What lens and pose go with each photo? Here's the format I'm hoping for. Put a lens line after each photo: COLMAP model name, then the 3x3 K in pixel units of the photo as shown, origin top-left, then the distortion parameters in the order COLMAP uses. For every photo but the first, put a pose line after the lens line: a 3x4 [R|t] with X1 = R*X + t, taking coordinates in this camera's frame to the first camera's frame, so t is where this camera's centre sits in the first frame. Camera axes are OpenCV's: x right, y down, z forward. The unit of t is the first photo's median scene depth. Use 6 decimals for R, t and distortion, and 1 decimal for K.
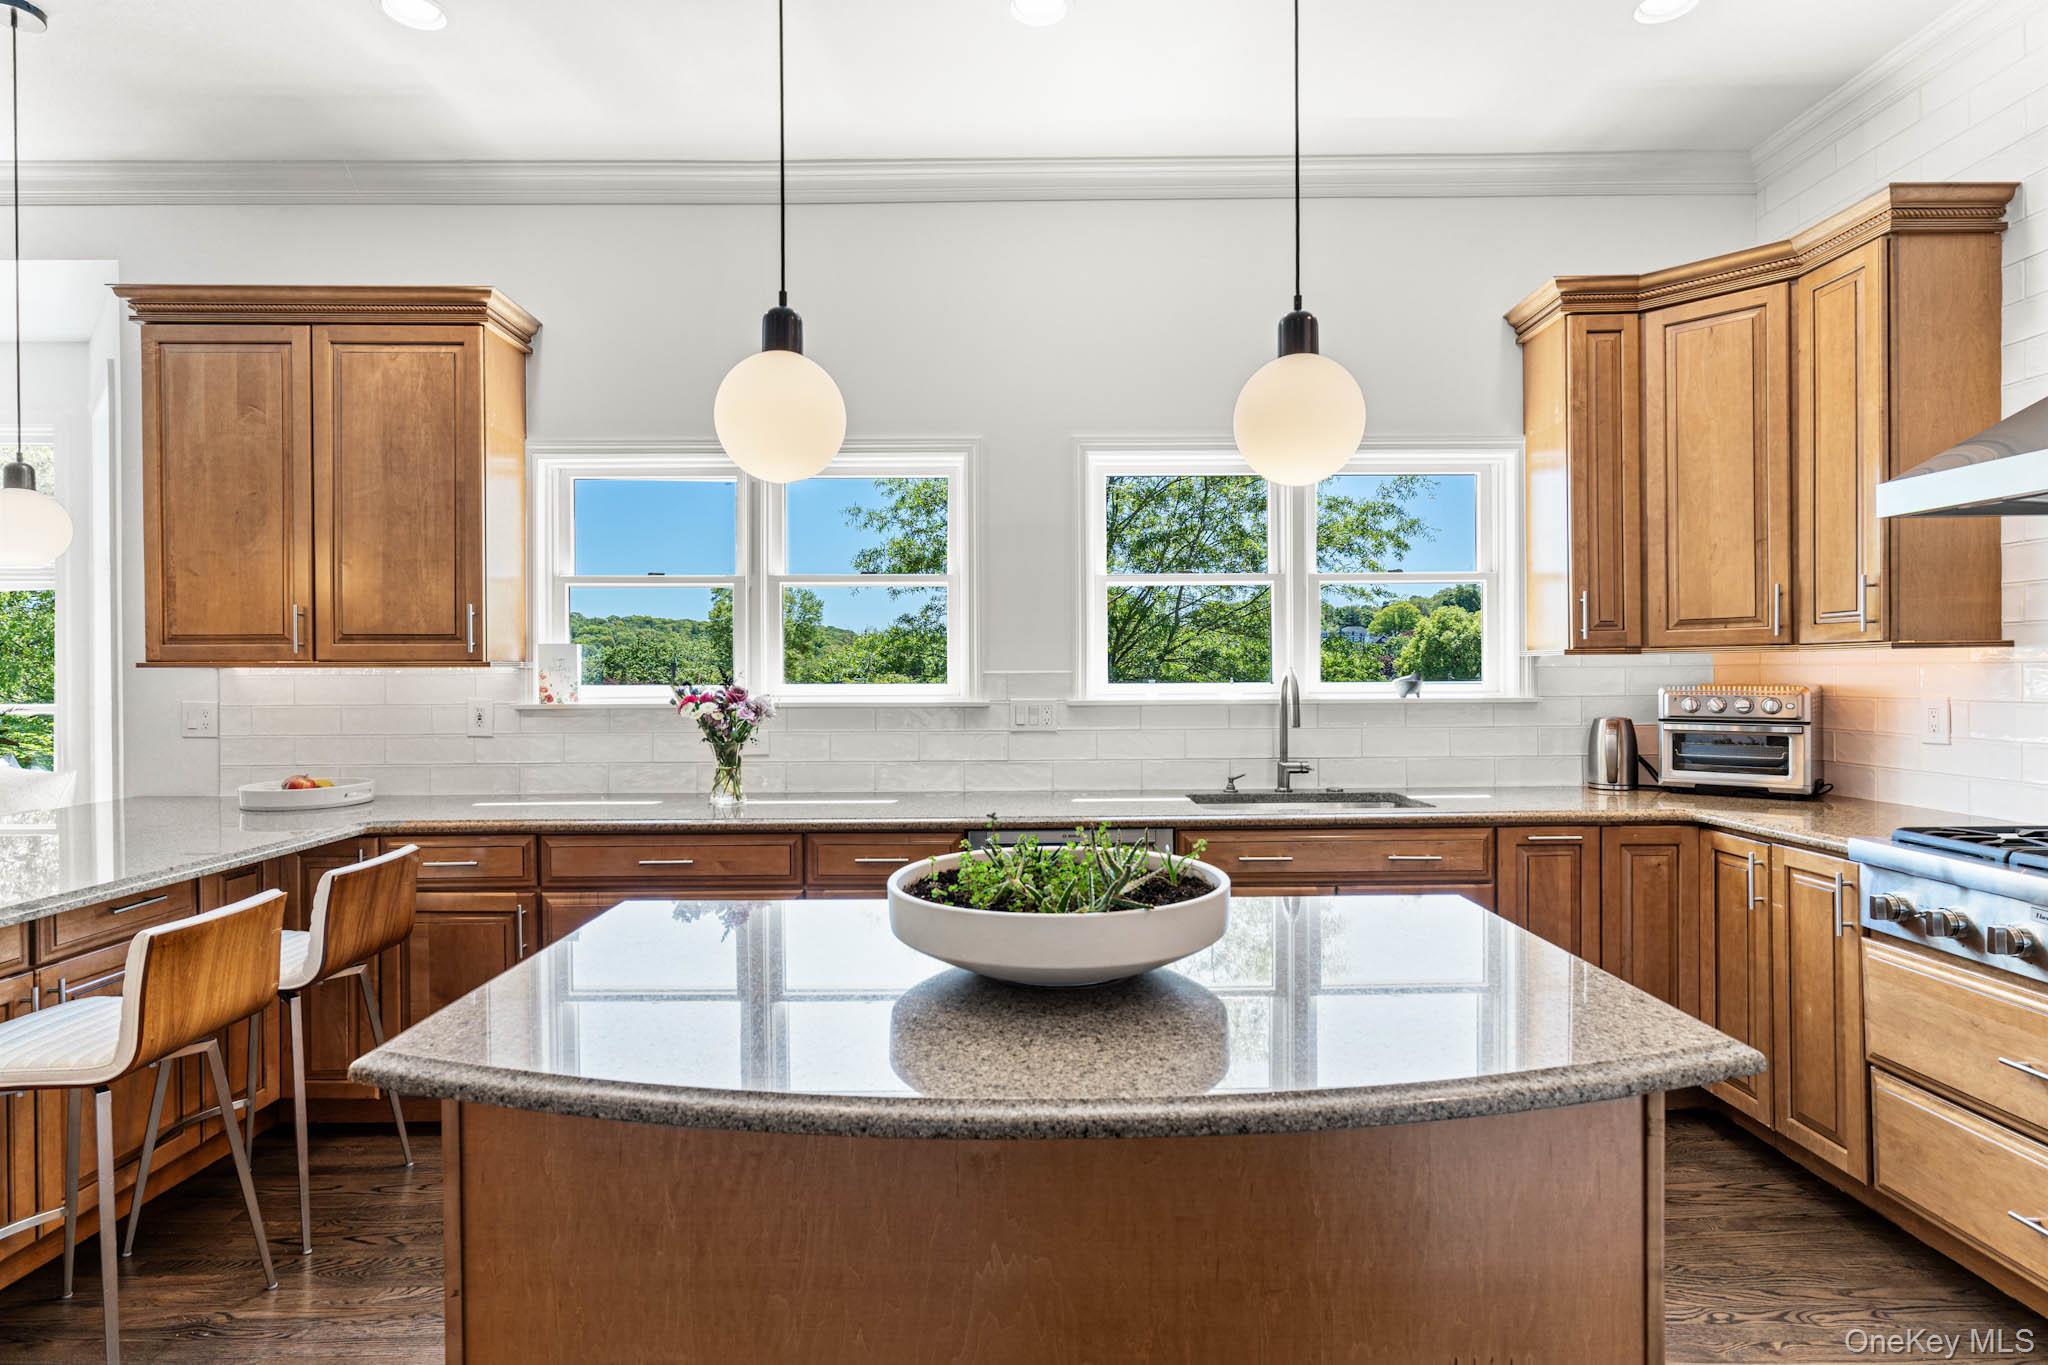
lens RADIAL K [[1073.2, 0, 1027.1], [0, 1073.2, 677.6], [0, 0, 1]] dist [-0.000916, 0.002110]
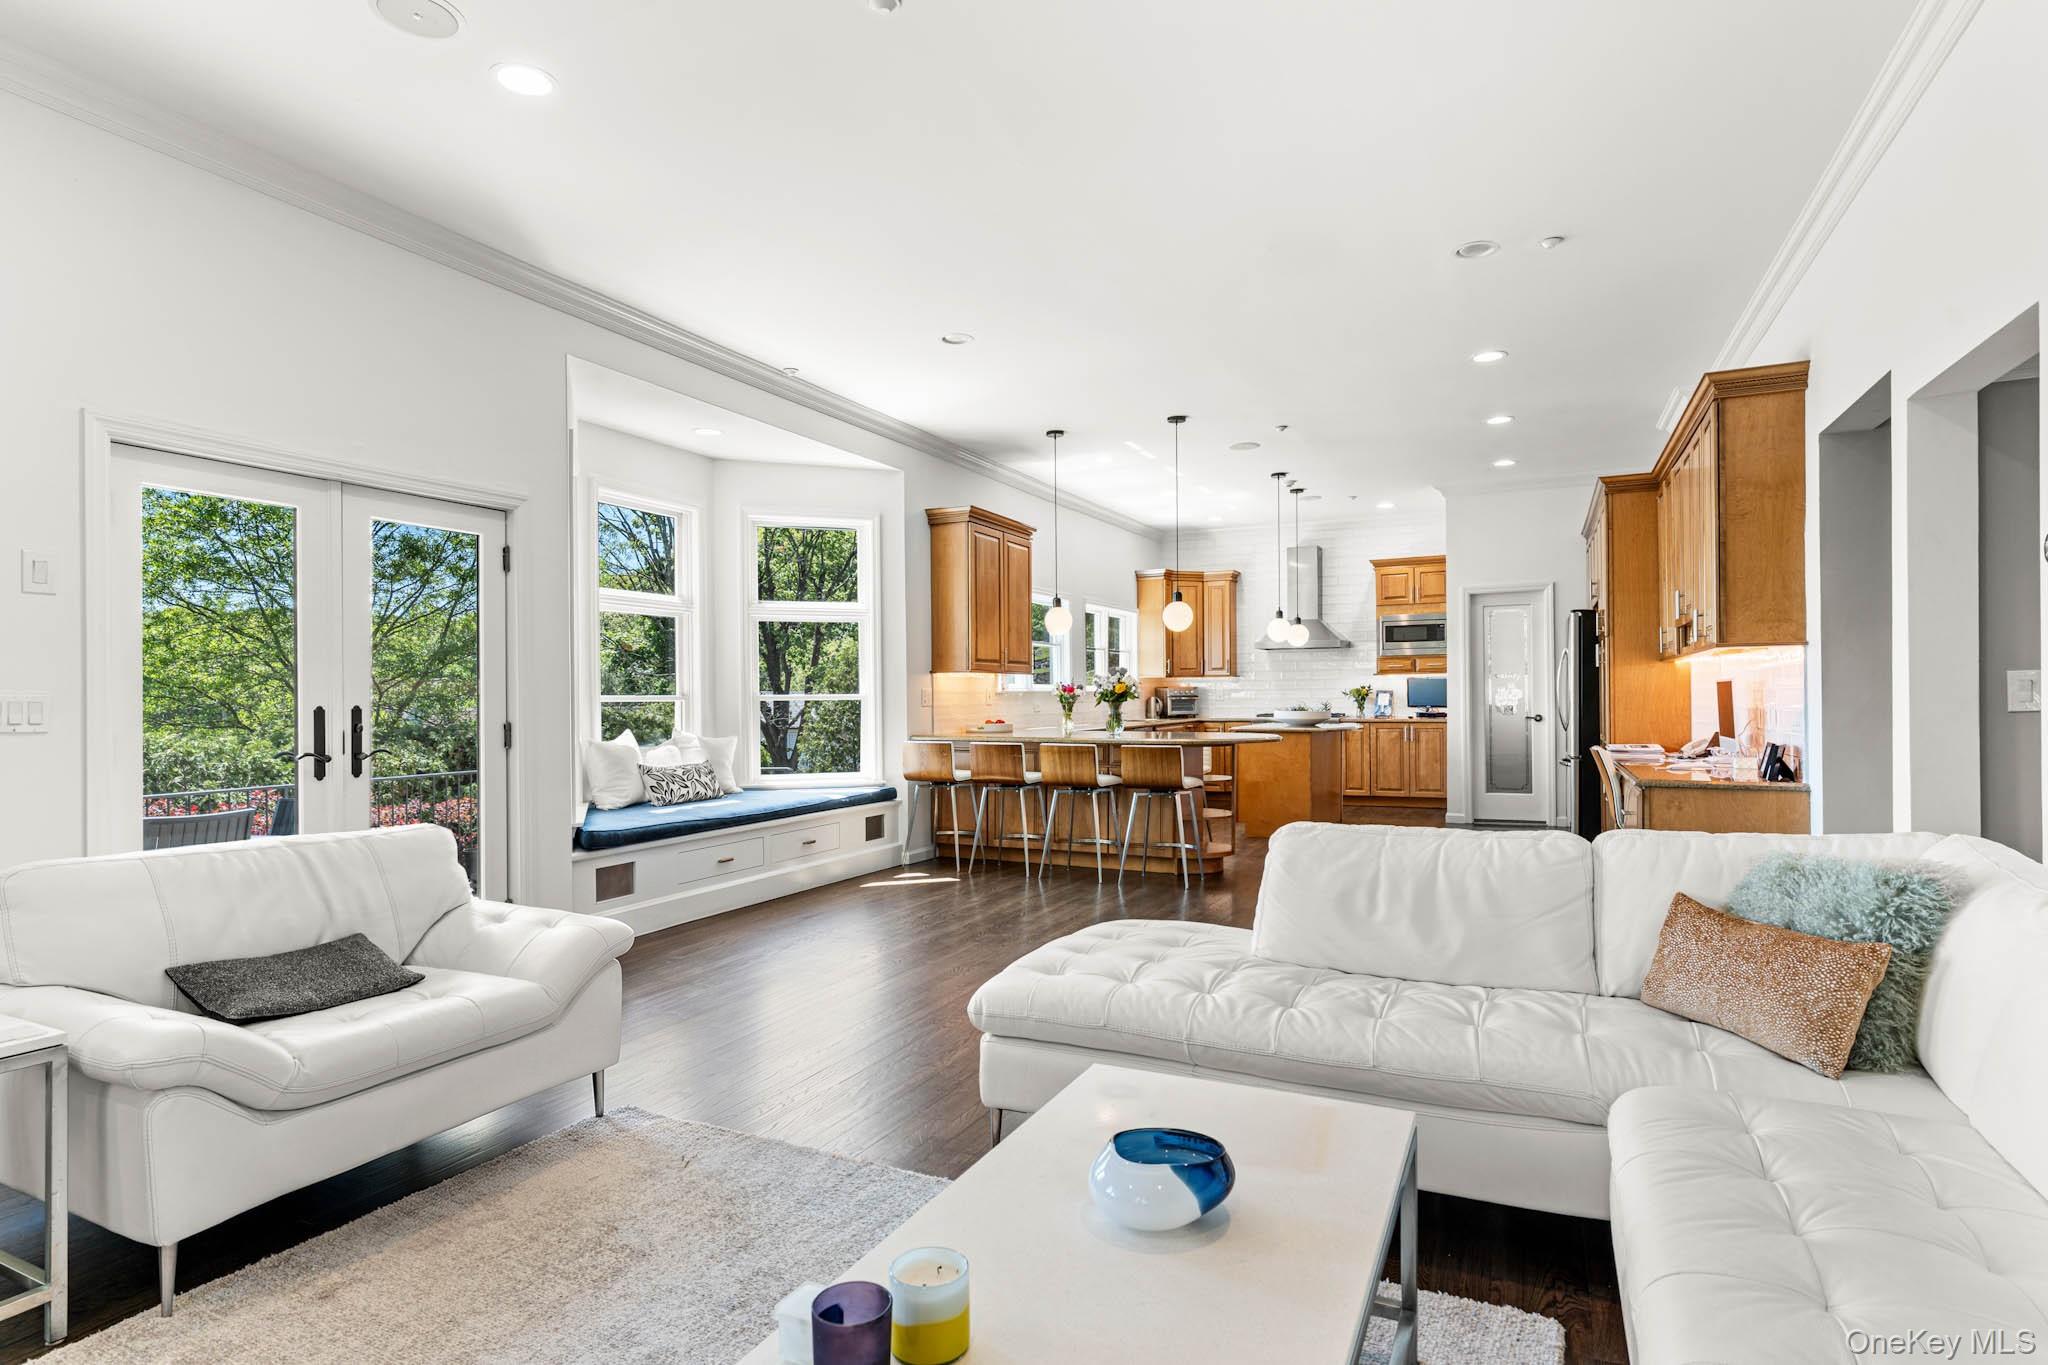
lens RADIAL K [[1073.2, 0, 1036.7], [0, 1073.2, 691.2], [0, 0, 1]] dist [-0.000916, 0.002110]
pose [[0.425449, 0.004686, 0.904970, -2.728334], [0.006919, 0.999941, -0.008431, 0.048859], [-0.904956, 0.009849, 0.425391, -0.097653]]
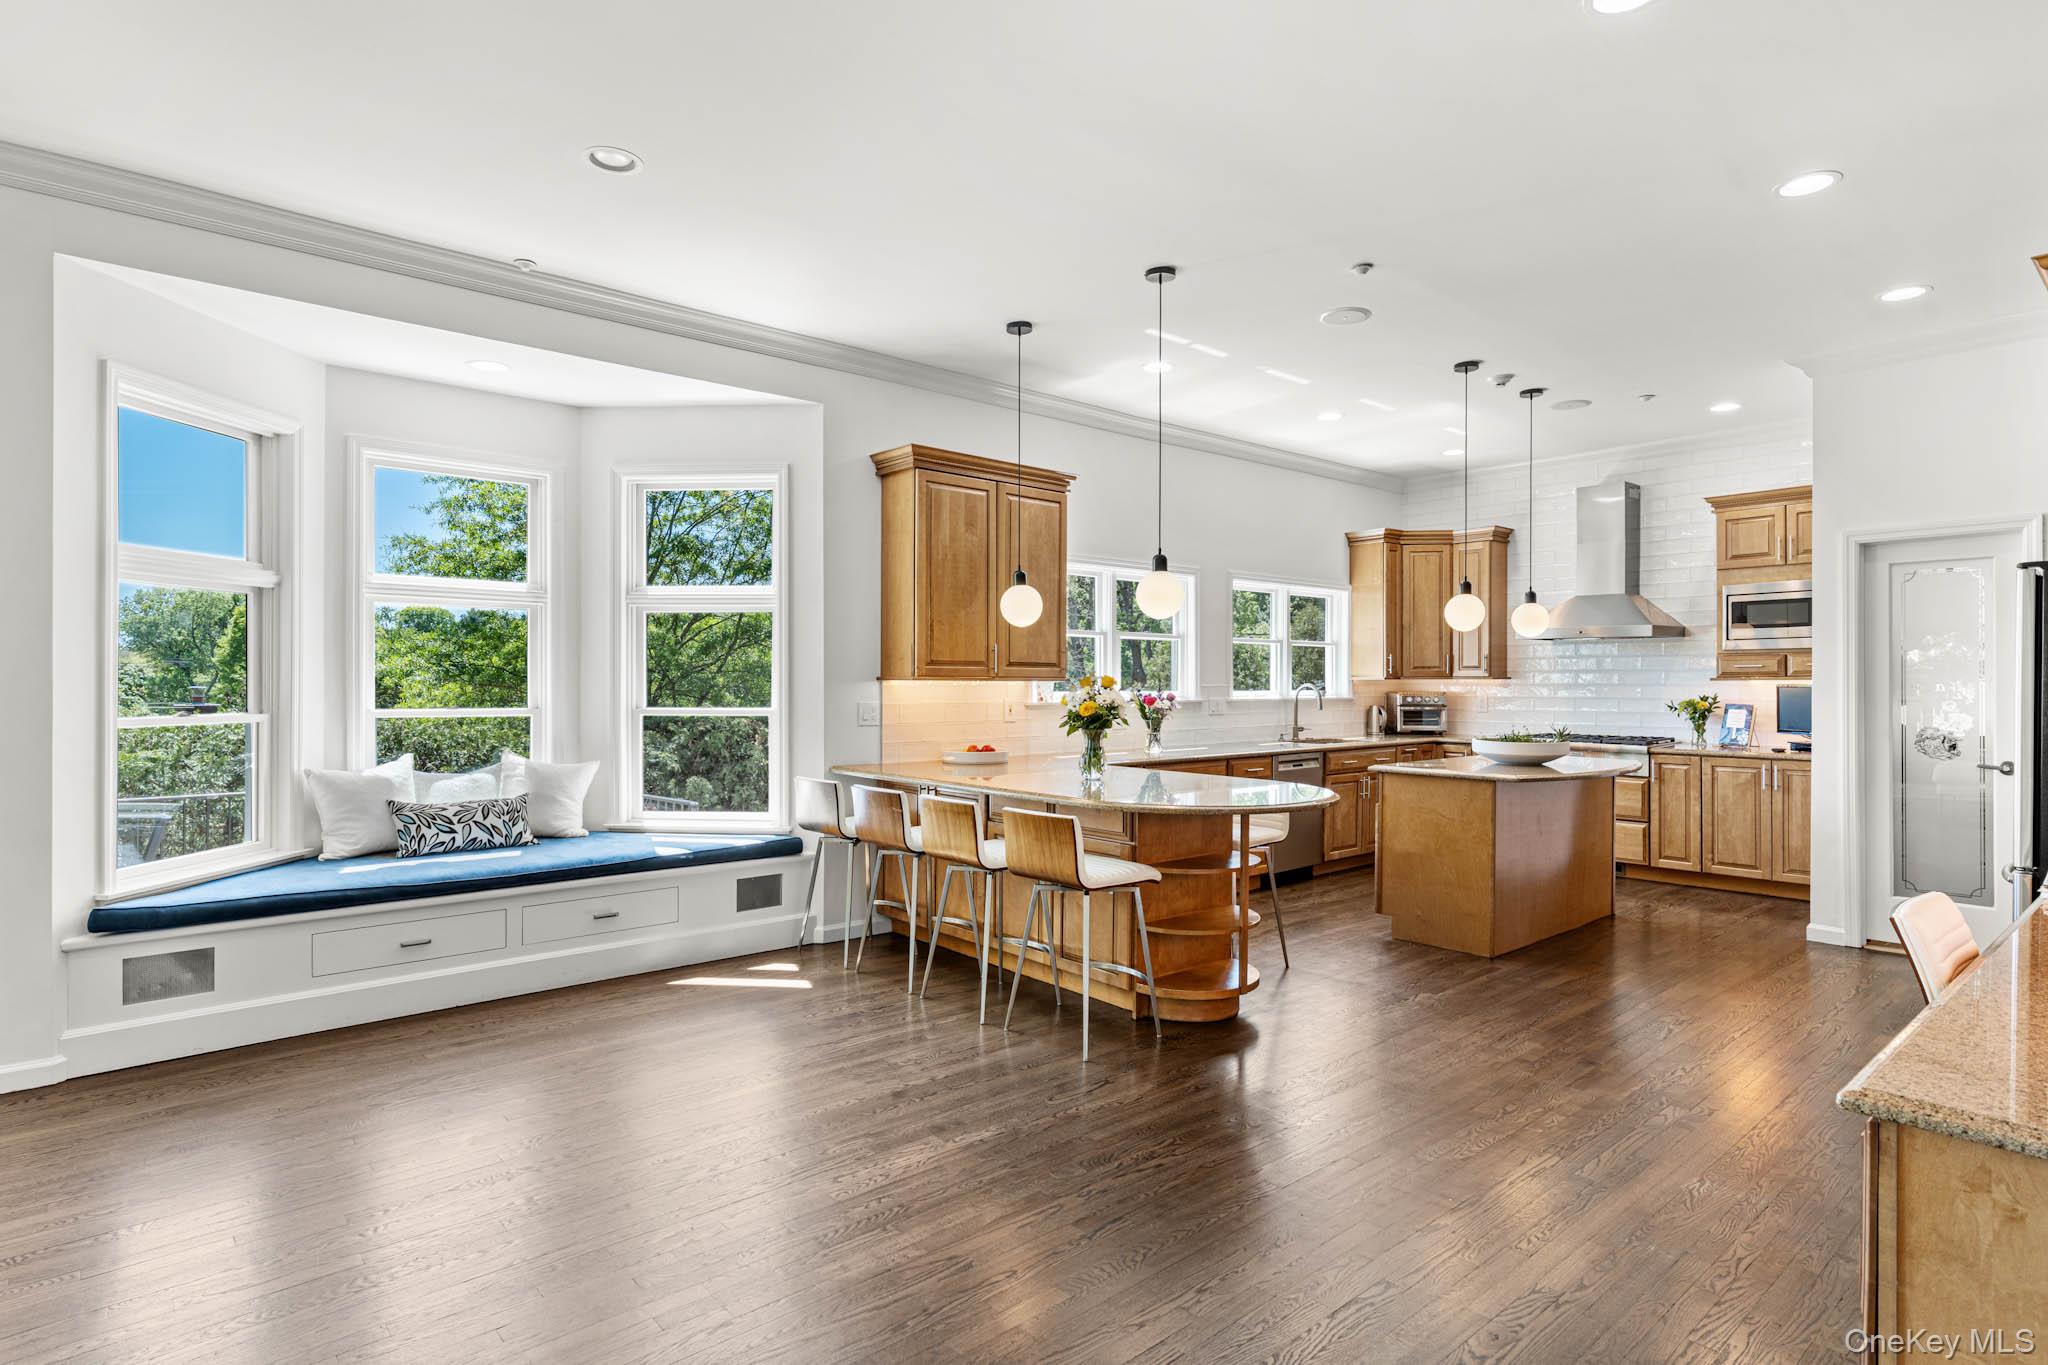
lens RADIAL K [[1073.2, 0, 1026.2], [0, 1073.2, 679.1], [0, 0, 1]] dist [-0.000916, 0.002110]
pose [[0.754394, 0.008538, 0.656366, -1.700235], [-0.006263, 0.999964, -0.005810, -0.002260], [-0.656391, 0.000272, 0.754420, -0.321642]]
